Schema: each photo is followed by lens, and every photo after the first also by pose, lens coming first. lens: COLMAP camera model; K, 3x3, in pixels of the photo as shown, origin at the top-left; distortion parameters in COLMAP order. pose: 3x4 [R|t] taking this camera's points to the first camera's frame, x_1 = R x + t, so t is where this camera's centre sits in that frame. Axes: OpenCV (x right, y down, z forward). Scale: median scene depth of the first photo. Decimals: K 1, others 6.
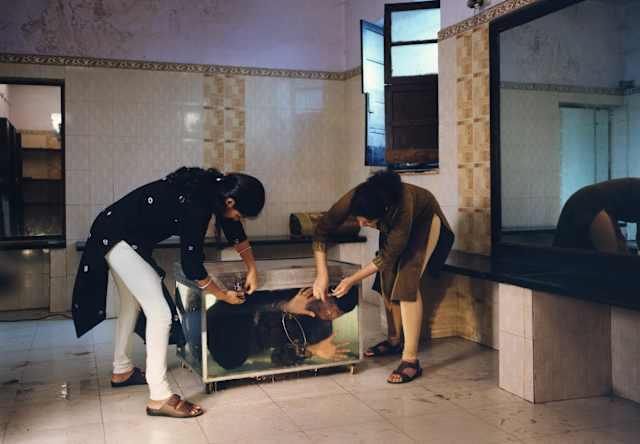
lens RADIAL K [[652.5, 0, 320.0], [0, 652.5, 222.0], [0, 0, 1]] dist [0.067038, -0.021306]
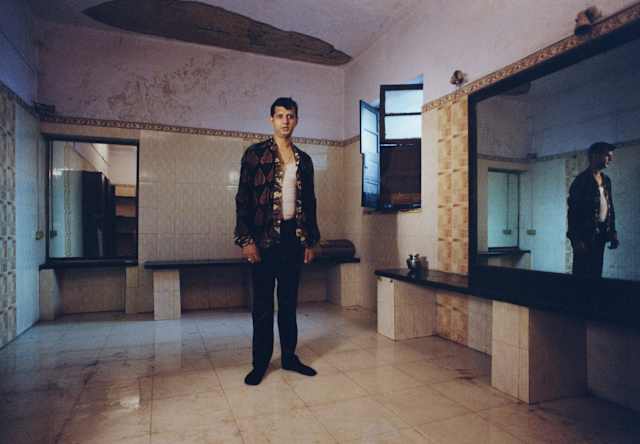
lens RADIAL K [[383.4, 0, 320.6], [0, 383.4, 235.9], [0, 0, 1]] dist [0.001028, 0.000532]
pose [[0.999152, 0.008763, 0.040230, -0.053296], [-0.007497, 0.999475, -0.031505, 0.000348], [-0.040485, 0.031177, 0.998694, 0.231798]]
